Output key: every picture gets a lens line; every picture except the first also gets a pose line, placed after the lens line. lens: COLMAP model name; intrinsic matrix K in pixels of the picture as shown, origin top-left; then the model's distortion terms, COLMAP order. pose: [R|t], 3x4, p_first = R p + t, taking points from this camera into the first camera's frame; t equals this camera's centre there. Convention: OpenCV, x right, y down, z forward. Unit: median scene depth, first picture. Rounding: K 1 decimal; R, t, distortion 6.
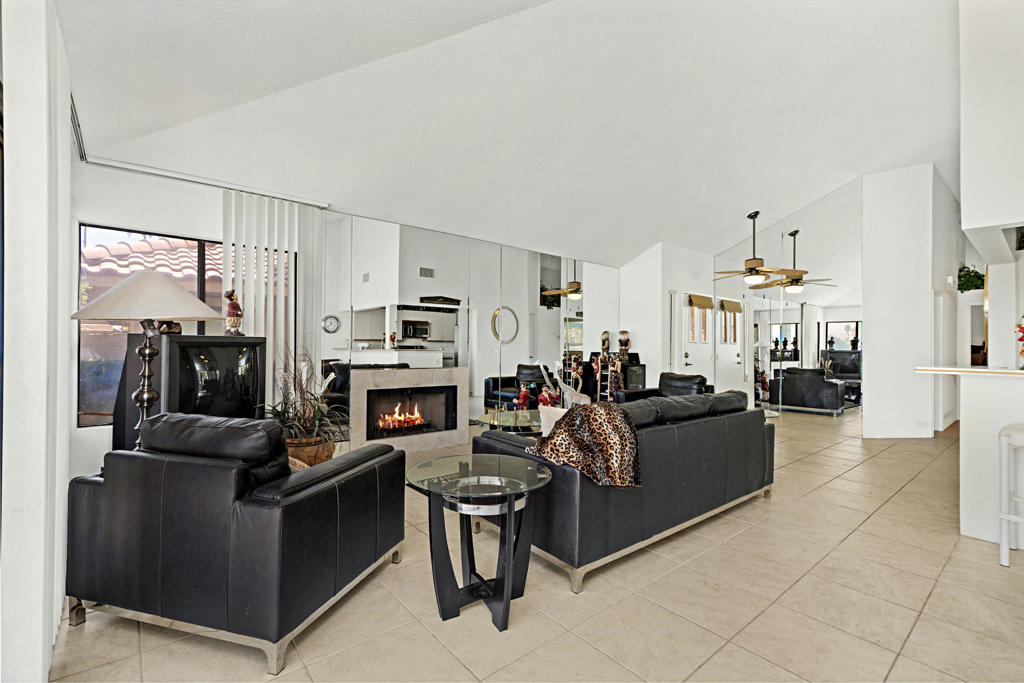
lens RADIAL K [[454.6, 0, 510.4], [0, 454.6, 338.6], [0, 0, 1]] dist [-0.002396, 0.000010]
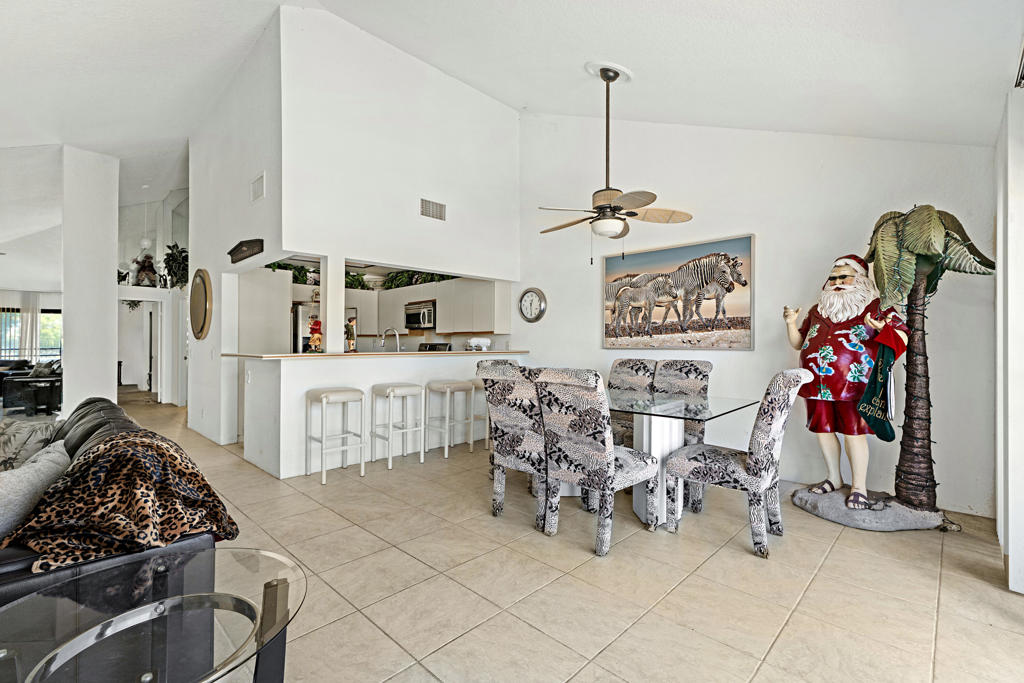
lens RADIAL K [[454.6, 0, 510.4], [0, 454.6, 338.6], [0, 0, 1]] dist [-0.002396, 0.000010]
pose [[-0.096416, -0.011501, 0.995275, -0.173079], [-0.010650, 0.999888, 0.010523, -0.000651], [-0.995284, -0.009585, -0.096528, 0.203897]]
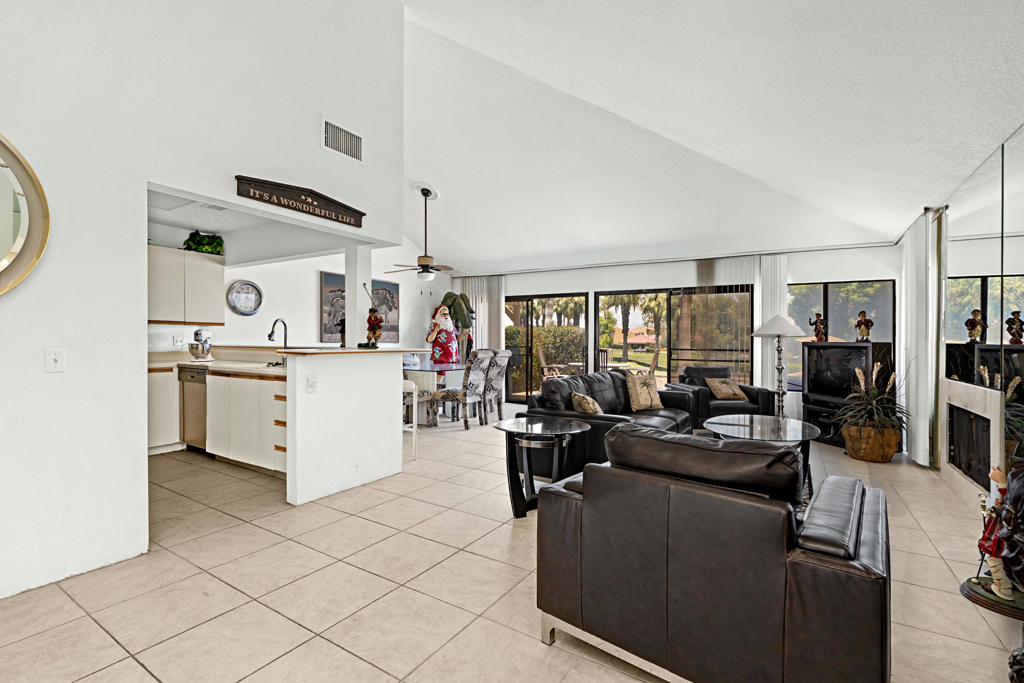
lens RADIAL K [[471.0, 0, 488.8], [0, 471.0, 342.6], [0, 0, 1]] dist [-0.001534, -0.000081]
pose [[-0.957747, -0.031063, -0.285928, 0.507630], [-0.029508, 0.999517, -0.009747, 0.022476], [0.286093, -0.000898, -0.958201, 1.054082]]
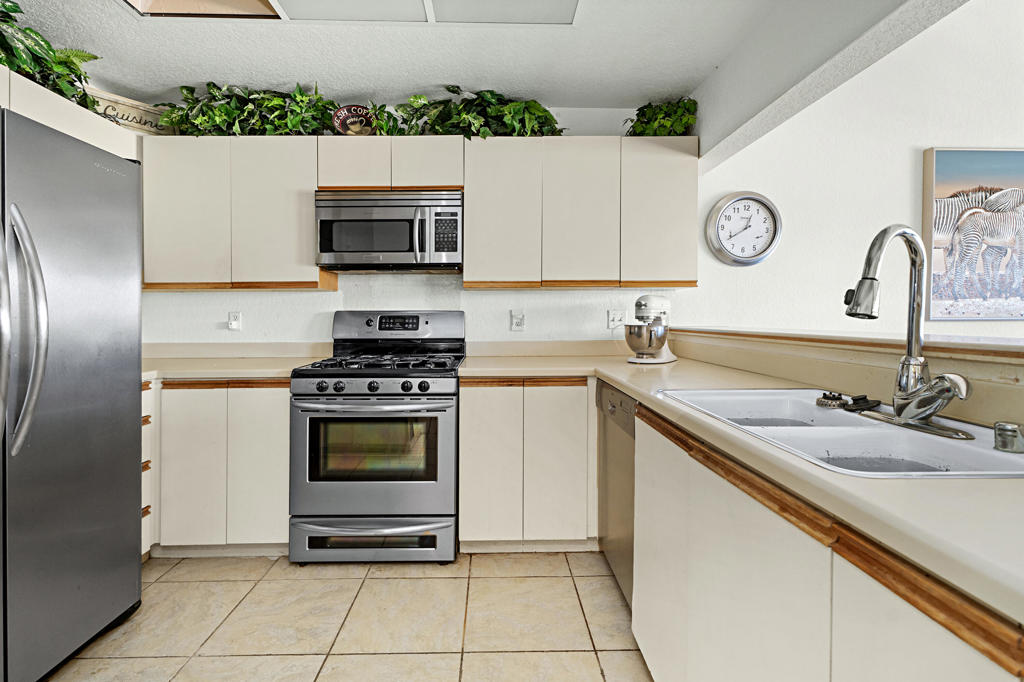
lens RADIAL K [[431.0, 0, 500.9], [0, 431.0, 344.8], [0, 0, 1]] dist [-0.010603, -0.000772]
pose [[-0.775850, -0.059903, 0.628067, 0.615490], [-0.018254, 0.997197, 0.072559, 0.023536], [-0.630653, 0.044830, -0.774769, 0.515168]]
